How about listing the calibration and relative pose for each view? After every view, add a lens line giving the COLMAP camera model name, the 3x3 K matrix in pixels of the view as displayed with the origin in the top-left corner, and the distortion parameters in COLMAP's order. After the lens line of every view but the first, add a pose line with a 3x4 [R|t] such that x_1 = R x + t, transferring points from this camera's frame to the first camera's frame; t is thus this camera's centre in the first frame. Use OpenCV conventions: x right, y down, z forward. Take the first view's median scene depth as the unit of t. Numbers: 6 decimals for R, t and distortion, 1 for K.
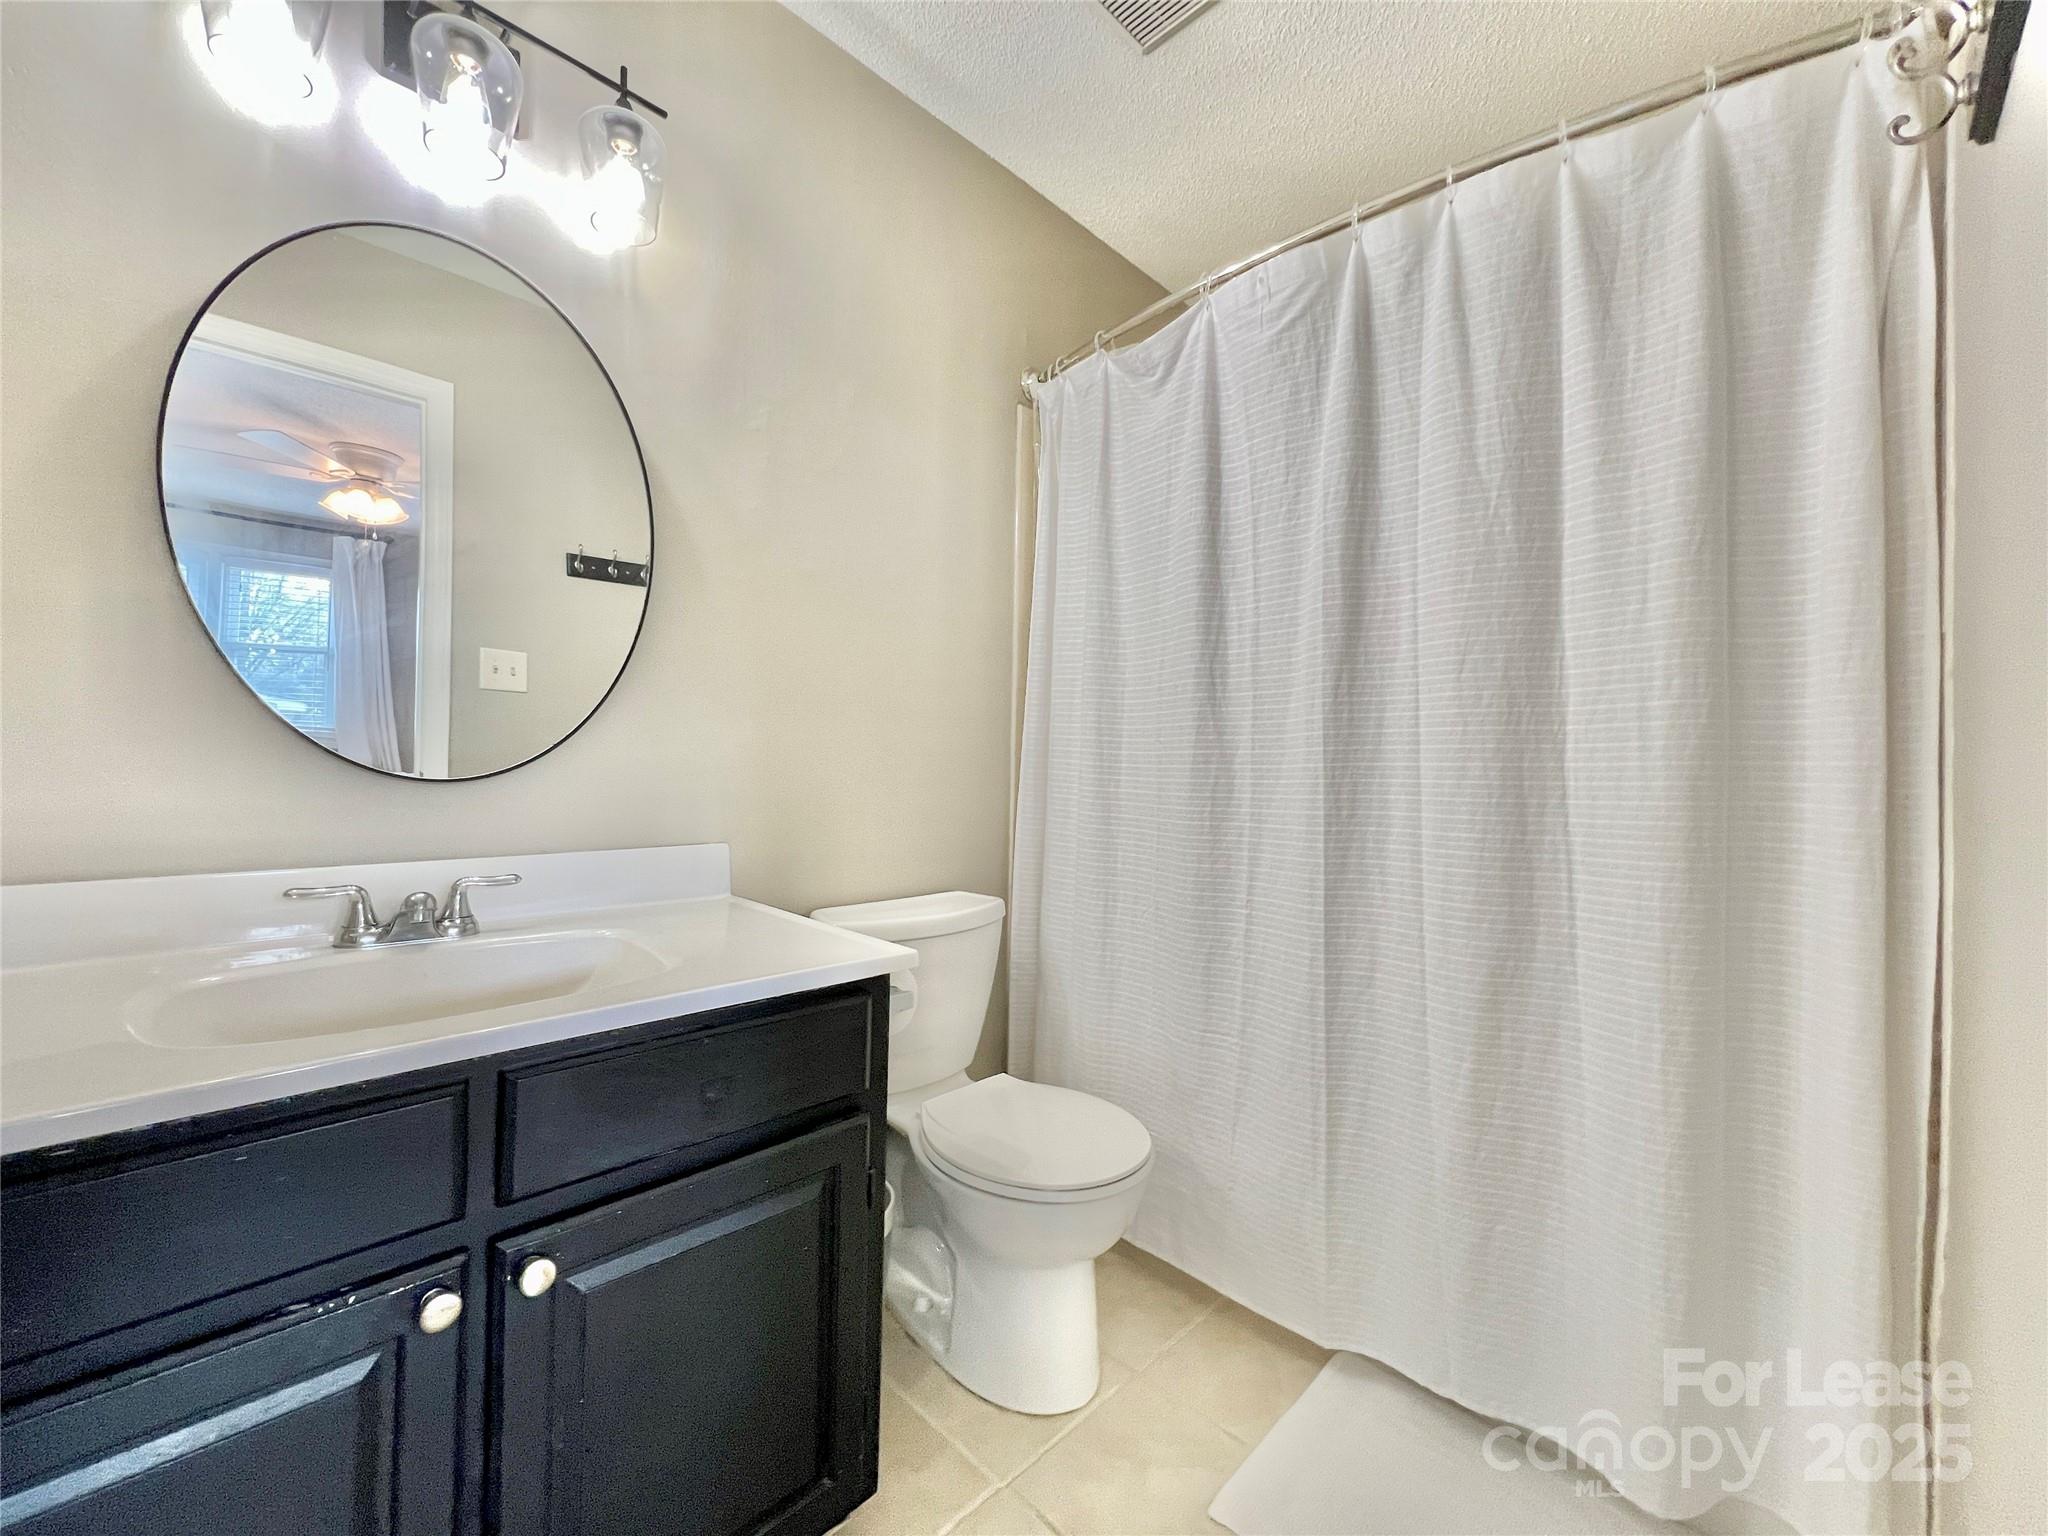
lens RADIAL K [[820.1, 0, 1014.9], [0, 820.1, 751.8], [0, 0, 1]] dist [-0.001985, 0.000610]
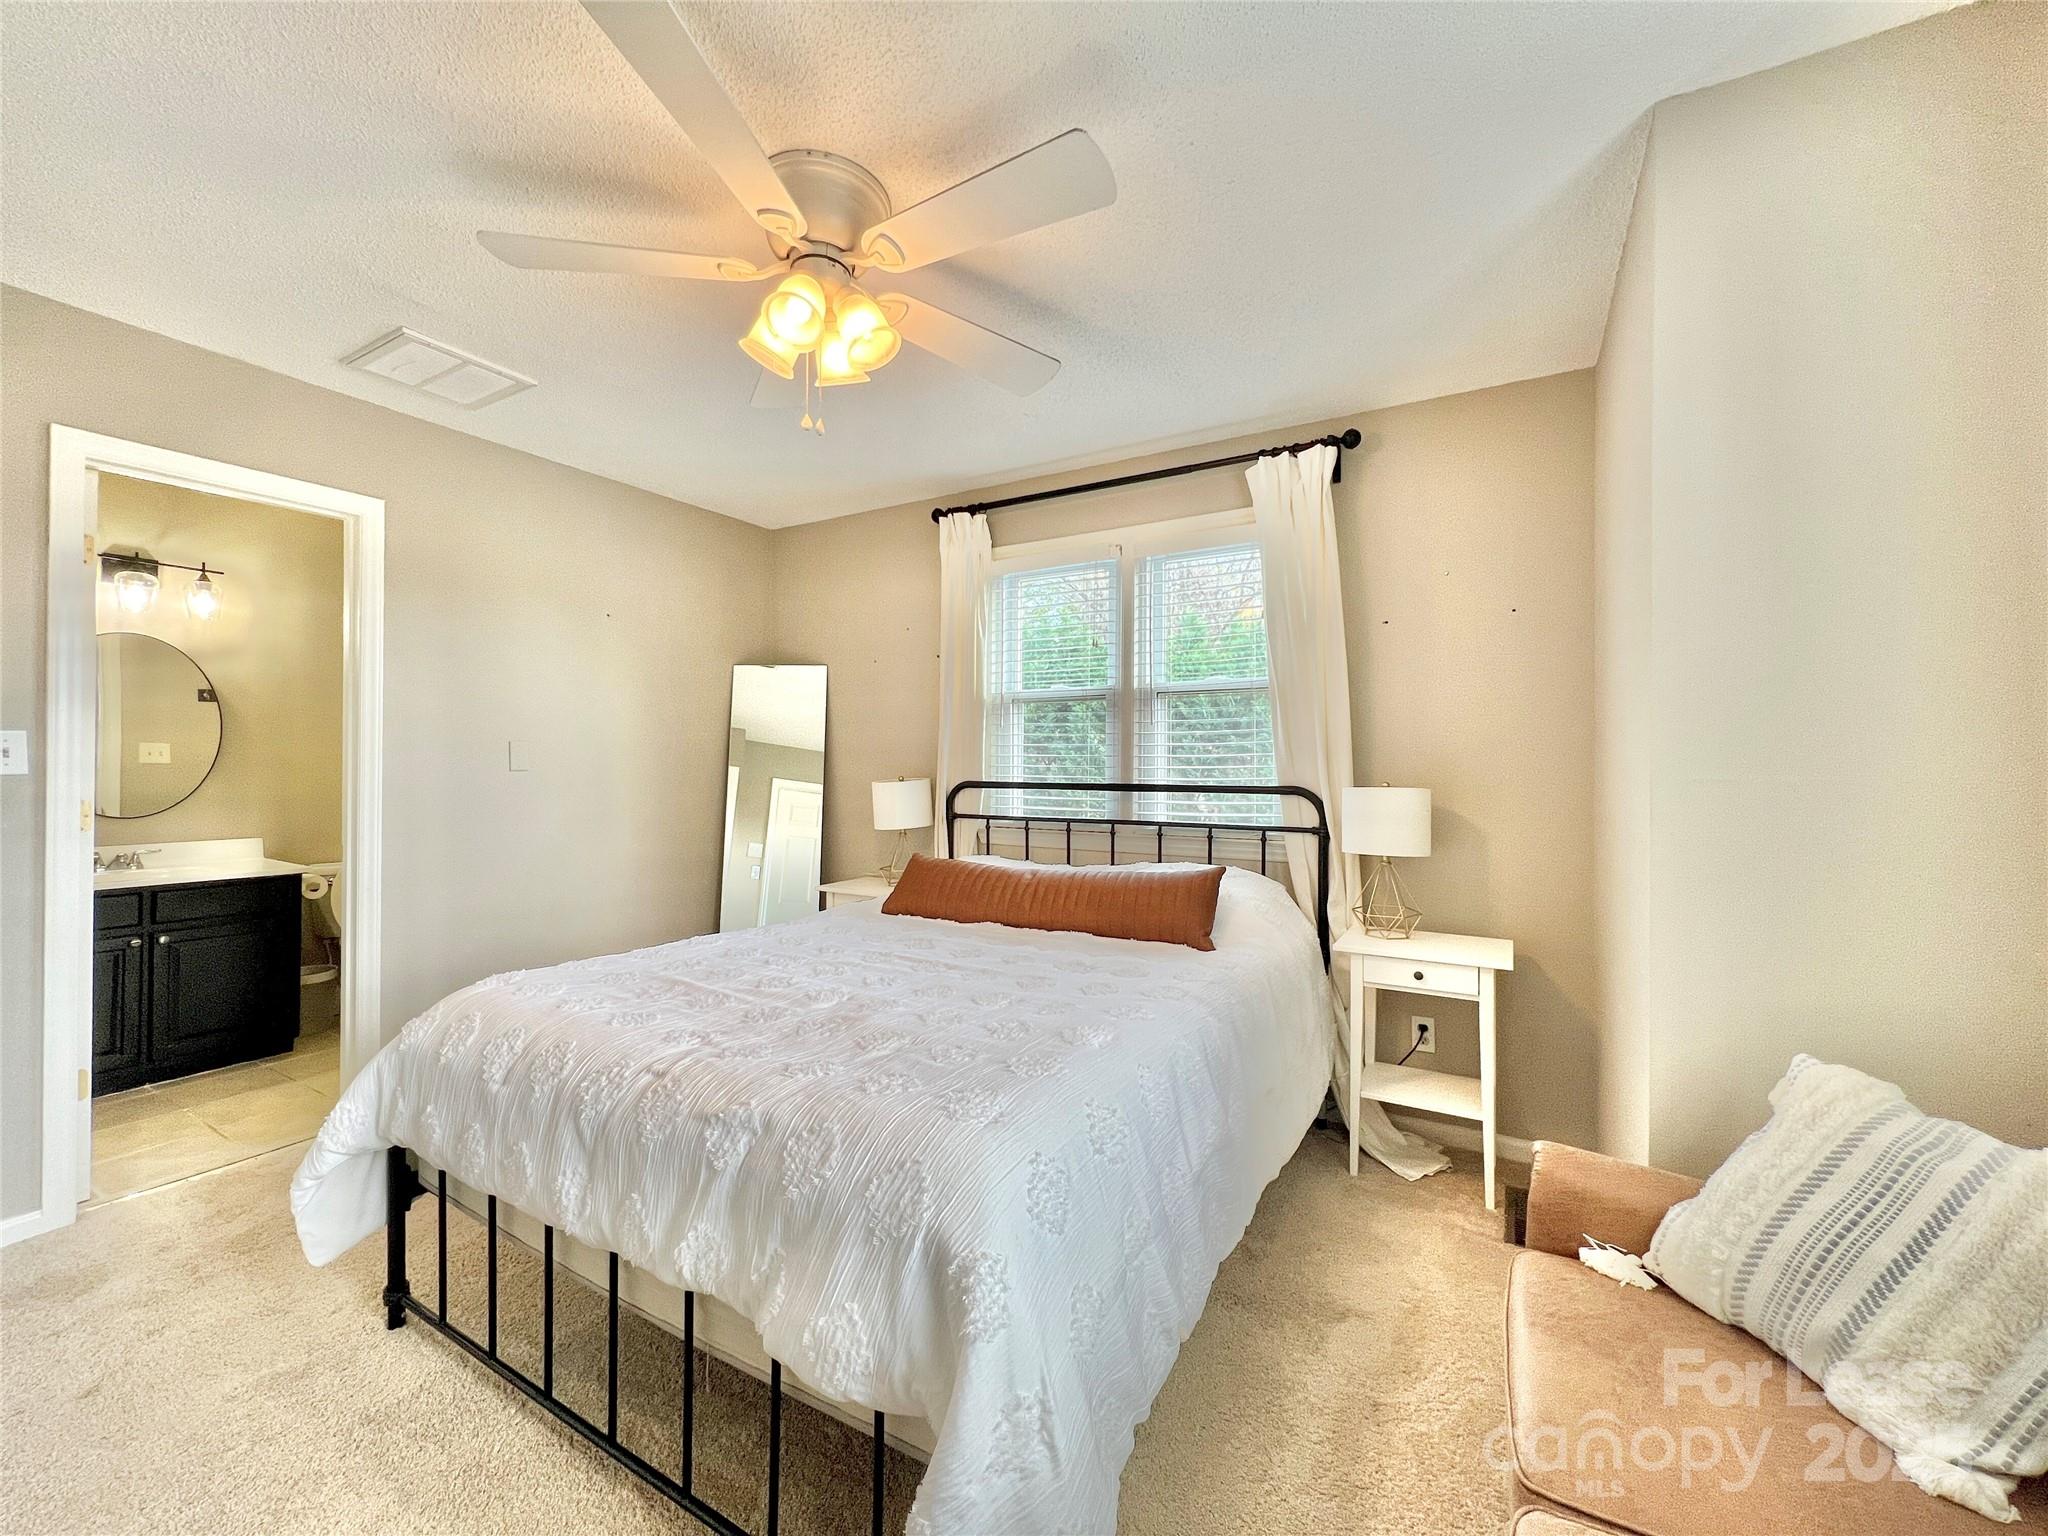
lens RADIAL K [[820.1, 0, 1035.4], [0, 820.1, 769.3], [0, 0, 1]] dist [-0.001985, 0.000610]
pose [[0.965709, -0.008894, 0.259475, 0.841377], [0.009693, 0.999951, -0.001801, -0.052474], [-0.259447, 0.004254, 0.965748, -1.339169]]
